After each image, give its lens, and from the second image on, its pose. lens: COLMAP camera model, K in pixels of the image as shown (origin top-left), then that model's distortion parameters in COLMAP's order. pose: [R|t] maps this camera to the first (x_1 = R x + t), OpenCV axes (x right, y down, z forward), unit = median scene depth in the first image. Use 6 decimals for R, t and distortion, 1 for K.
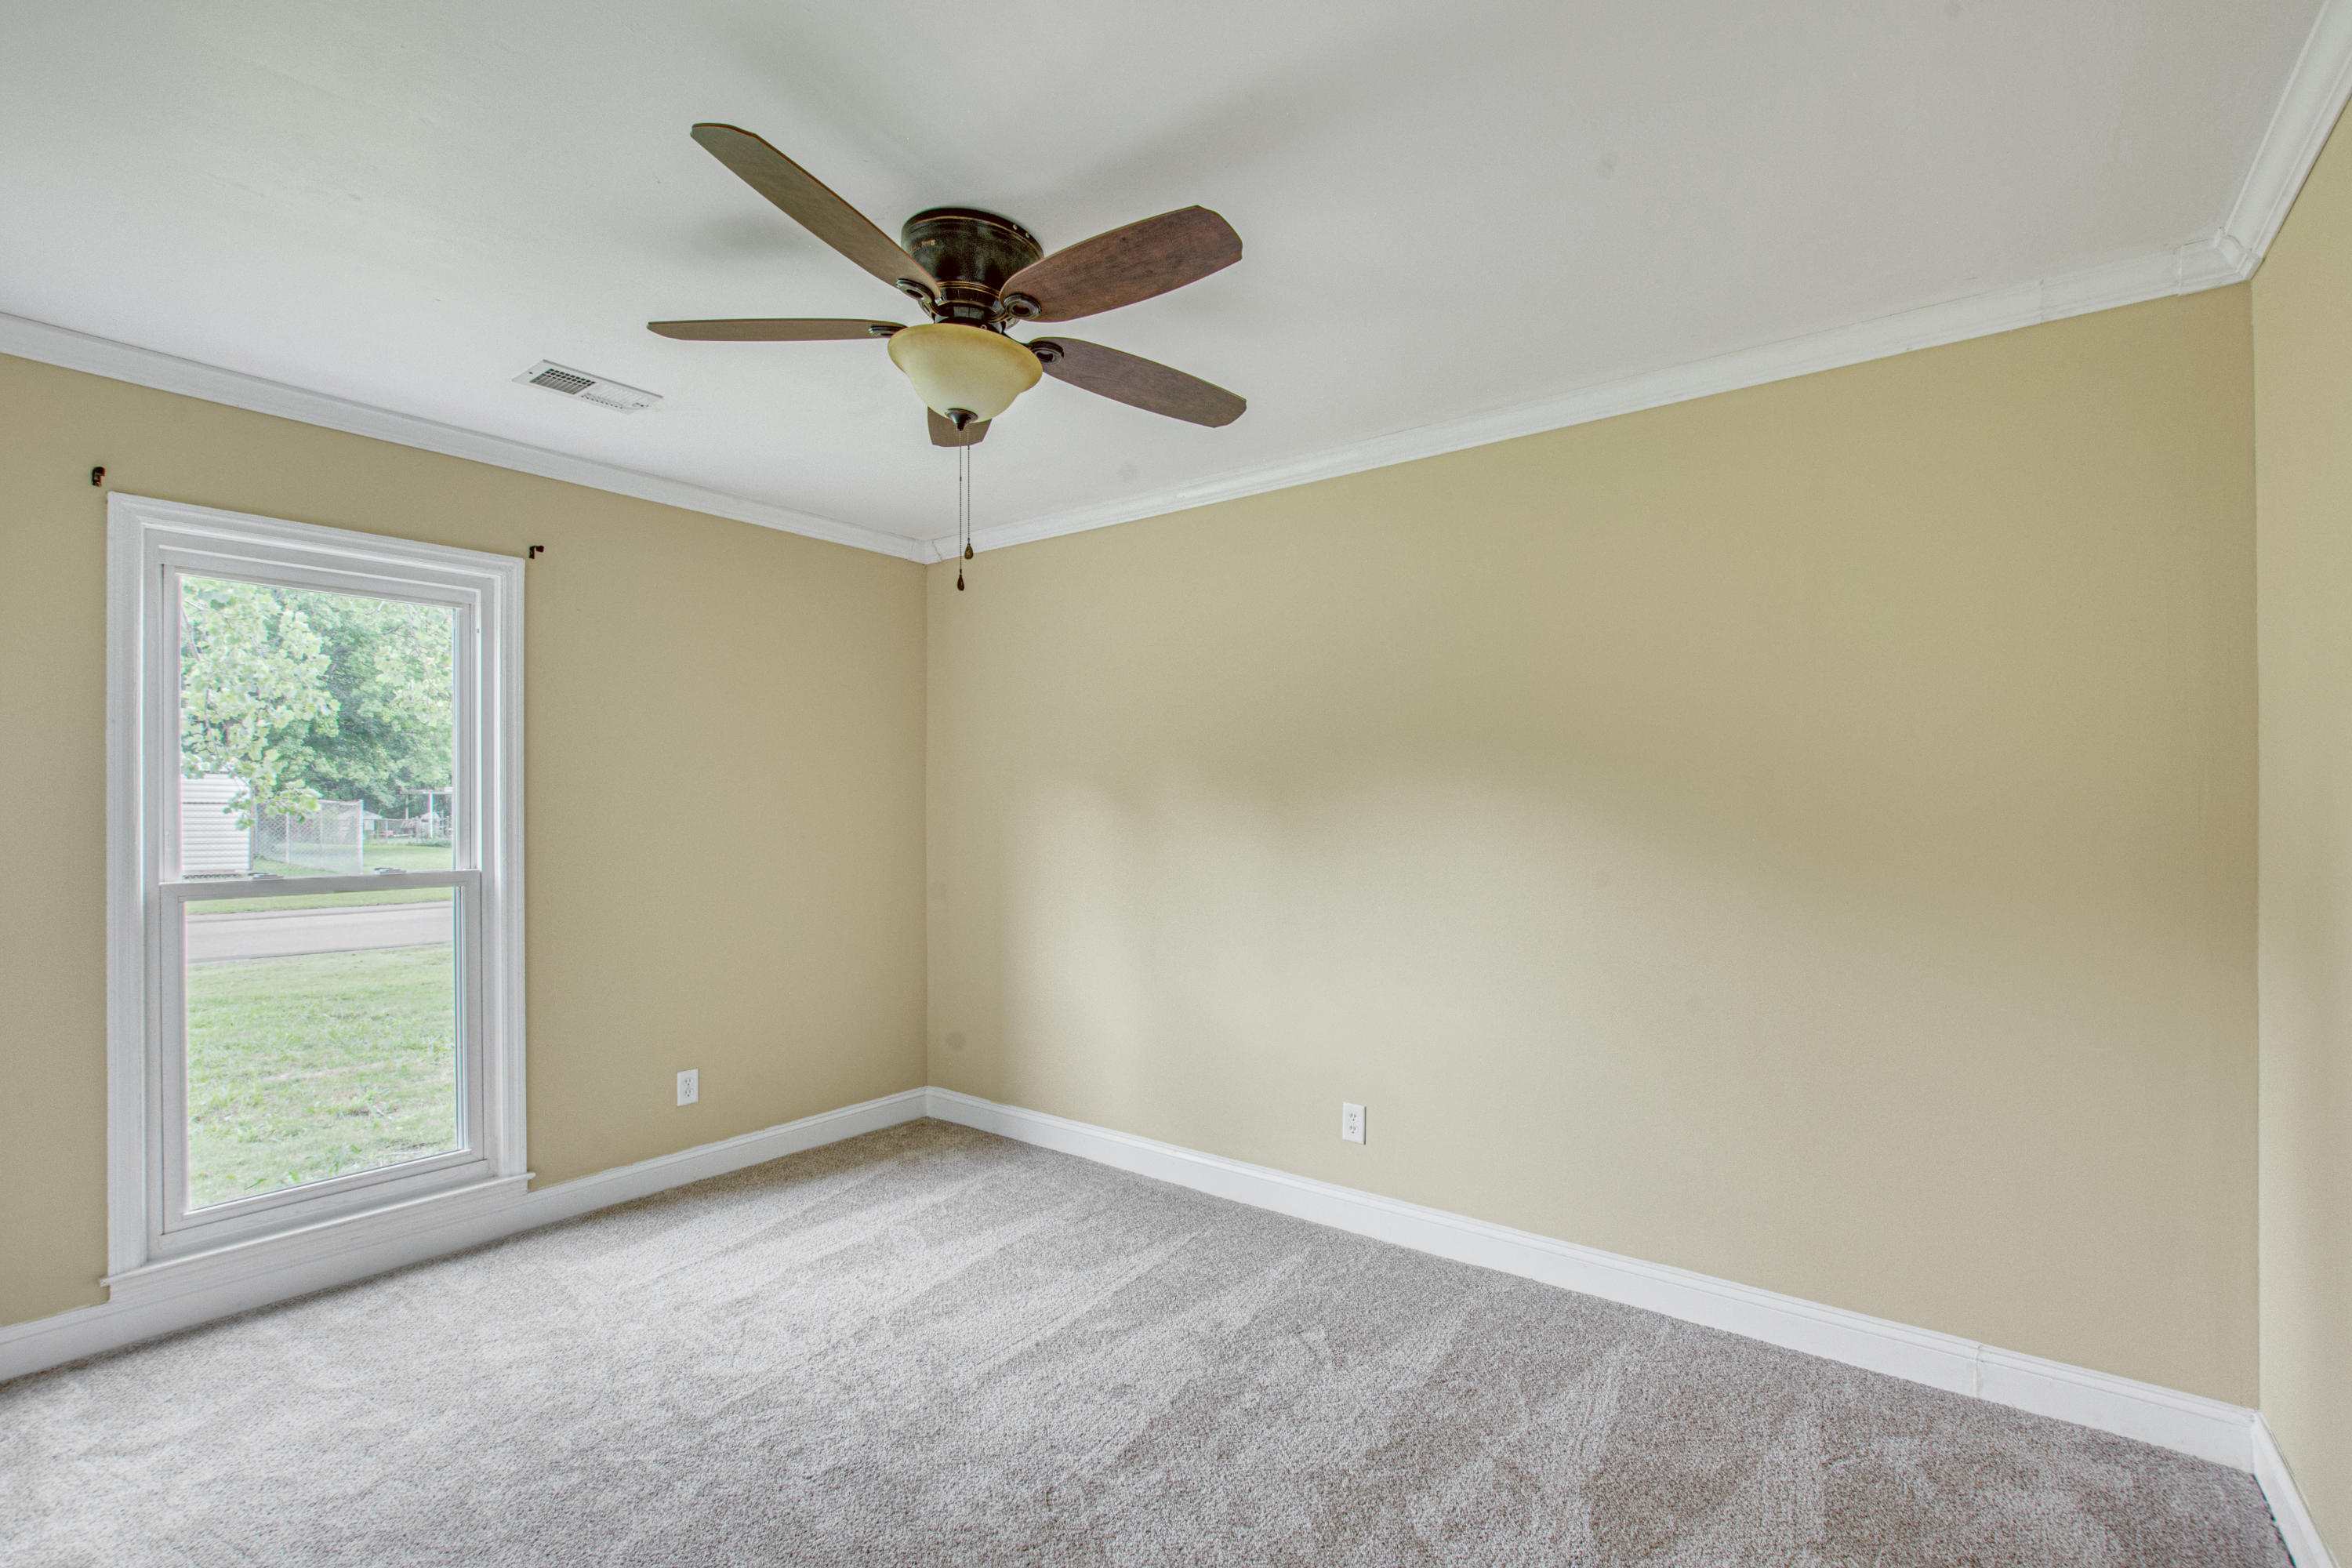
lens RADIAL K [[1045.4, 0, 1187.0], [0, 1045.4, 800.5], [0, 0, 1]] dist [-0.000162, 0.000264]
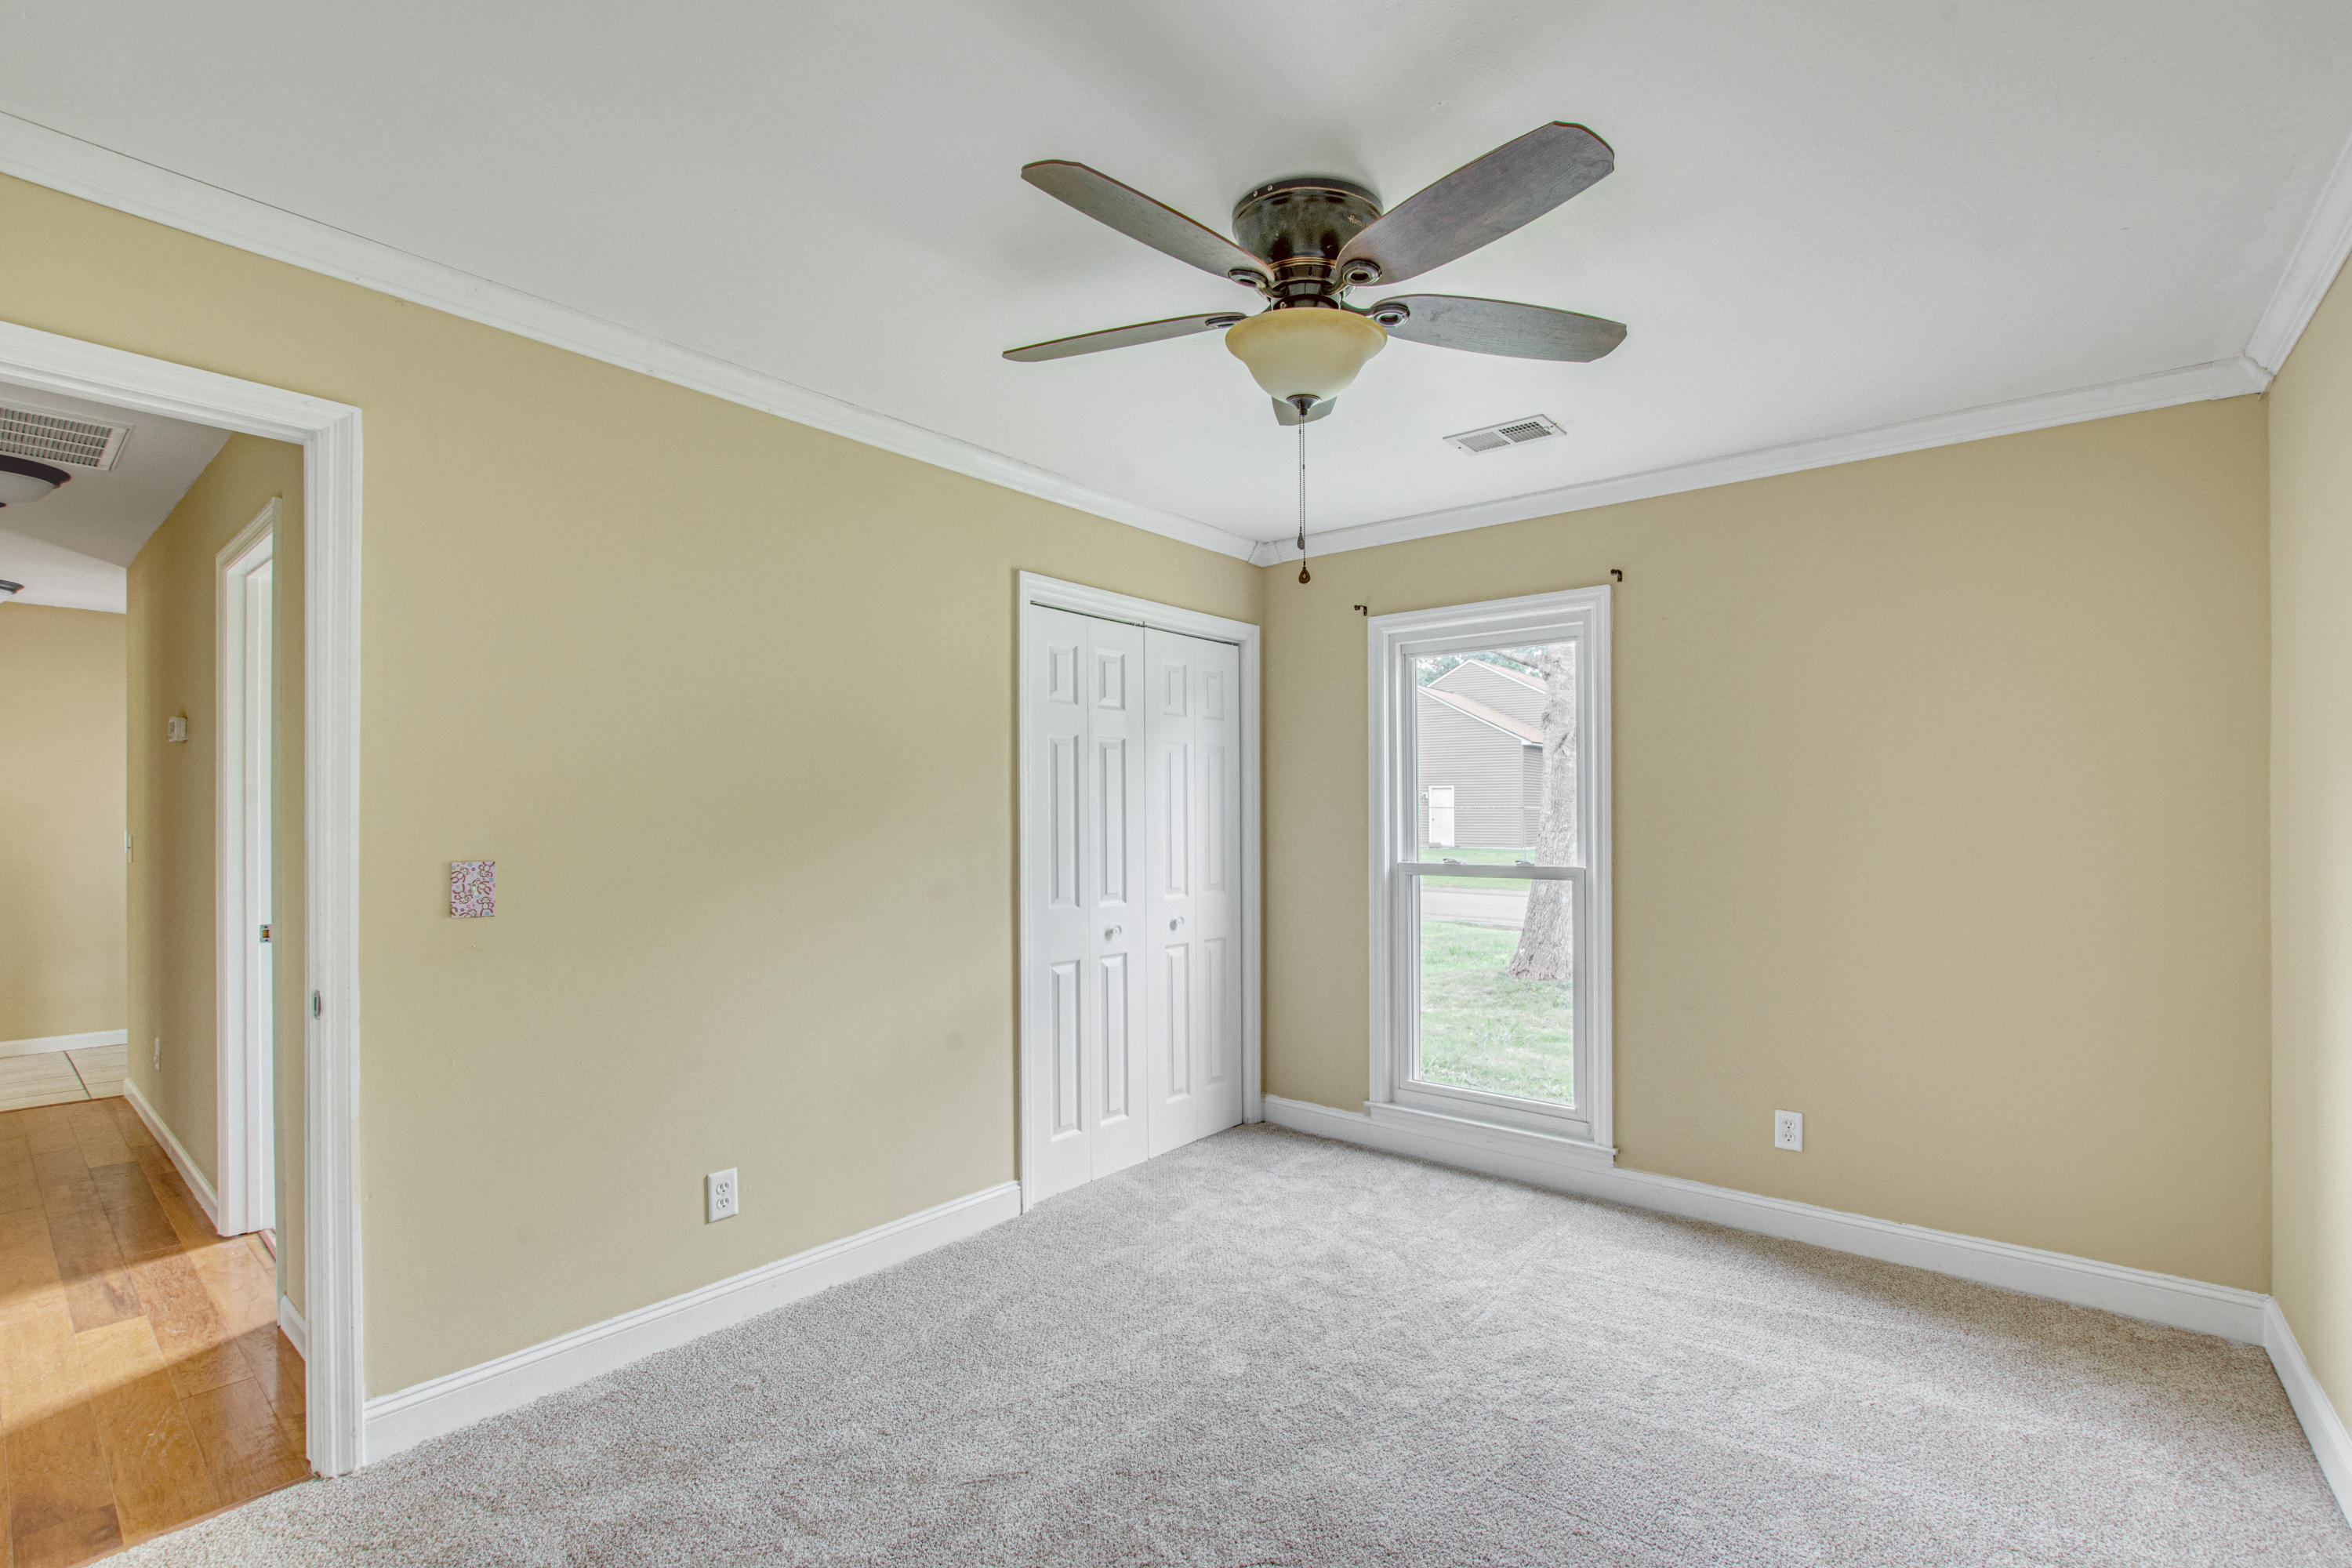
lens RADIAL K [[1027.6, 0, 1151.6], [0, 1027.6, 819.3], [0, 0, 1]] dist [-0.001326, -0.001130]
pose [[-0.013787, 0.007048, -0.999880, 0.452245], [0.003822, 0.999968, 0.006996, 0.004389], [0.999898, -0.003725, -0.013814, 0.545791]]
